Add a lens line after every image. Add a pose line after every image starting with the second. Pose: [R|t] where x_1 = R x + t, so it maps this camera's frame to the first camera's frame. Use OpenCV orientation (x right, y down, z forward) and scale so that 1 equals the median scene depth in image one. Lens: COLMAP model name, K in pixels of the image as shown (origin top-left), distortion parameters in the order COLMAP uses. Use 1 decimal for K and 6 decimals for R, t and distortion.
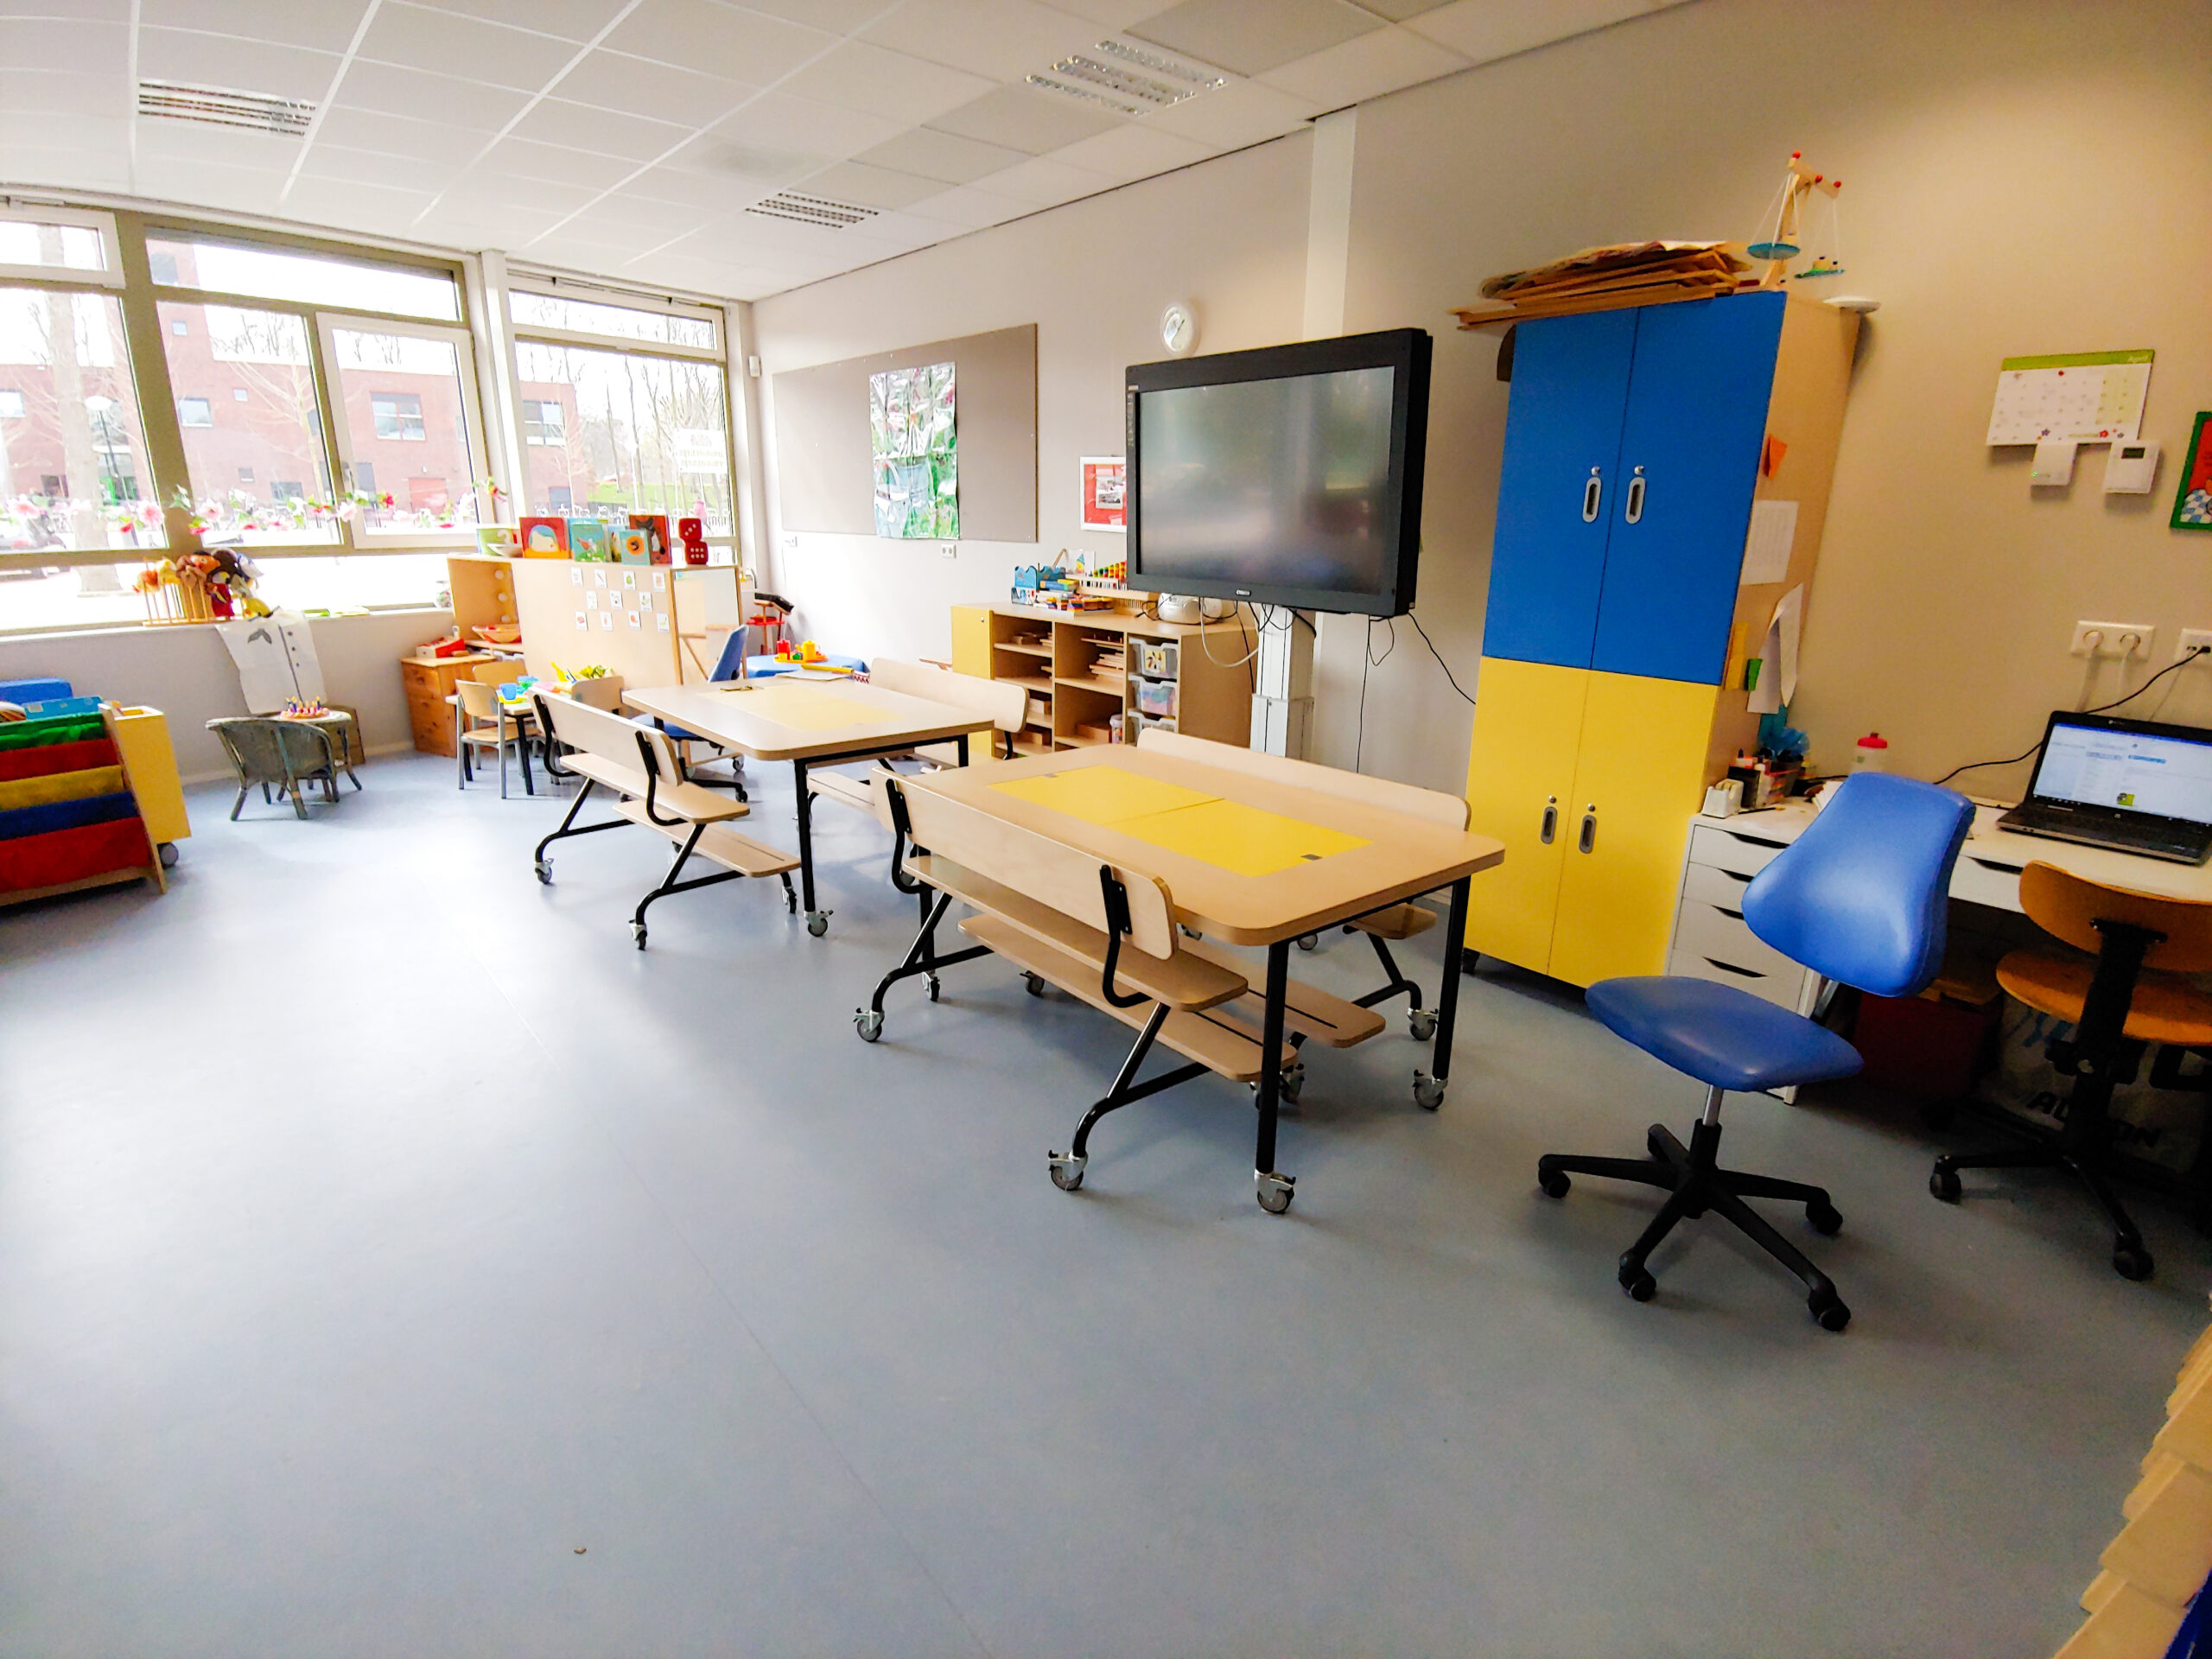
lens RADIAL K [[1096.3, 0, 1095.9], [0, 1096.3, 825.5], [0, 0, 1]] dist [0.006077, -0.011472]
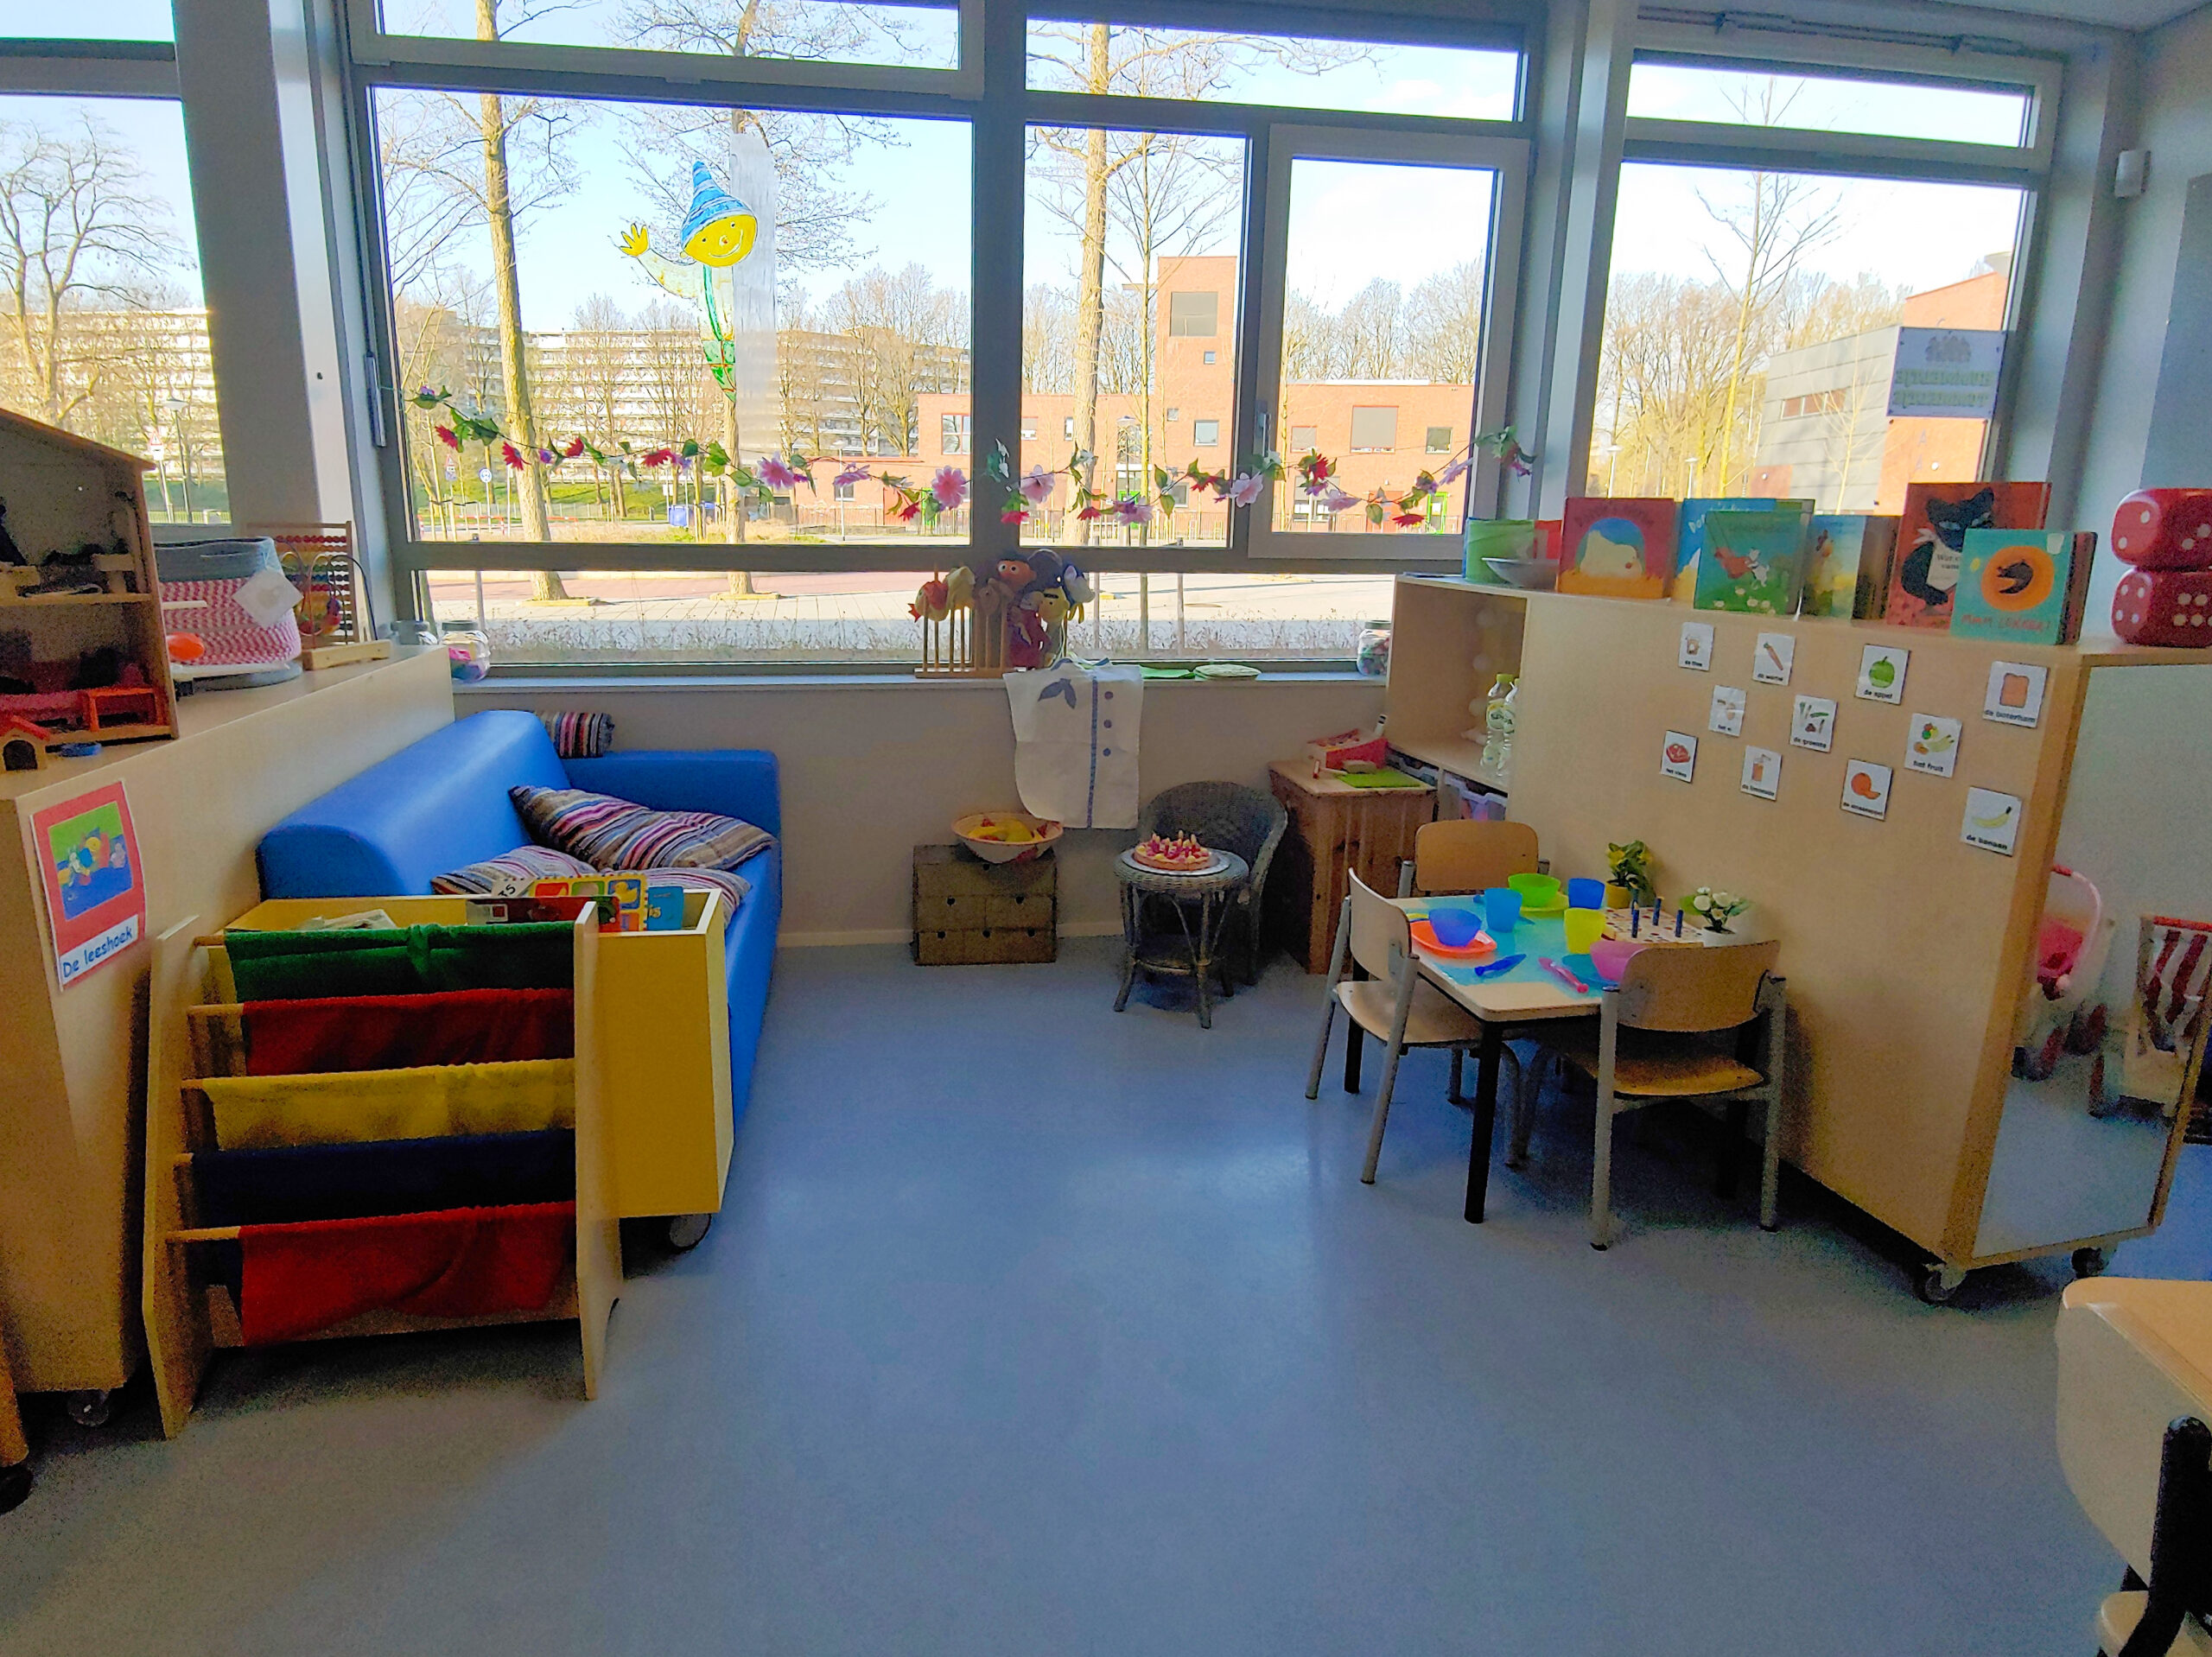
lens RADIAL K [[1222.4, 0, 1022.5], [0, 1222.4, 778.4], [0, 0, 1]] dist [-0.005981, -0.000217]
pose [[0.693524, 0.154210, -0.703736, -0.354422], [-0.208321, 0.978019, 0.009016, -0.146750], [0.689657, 0.140350, 0.710405, 0.581710]]
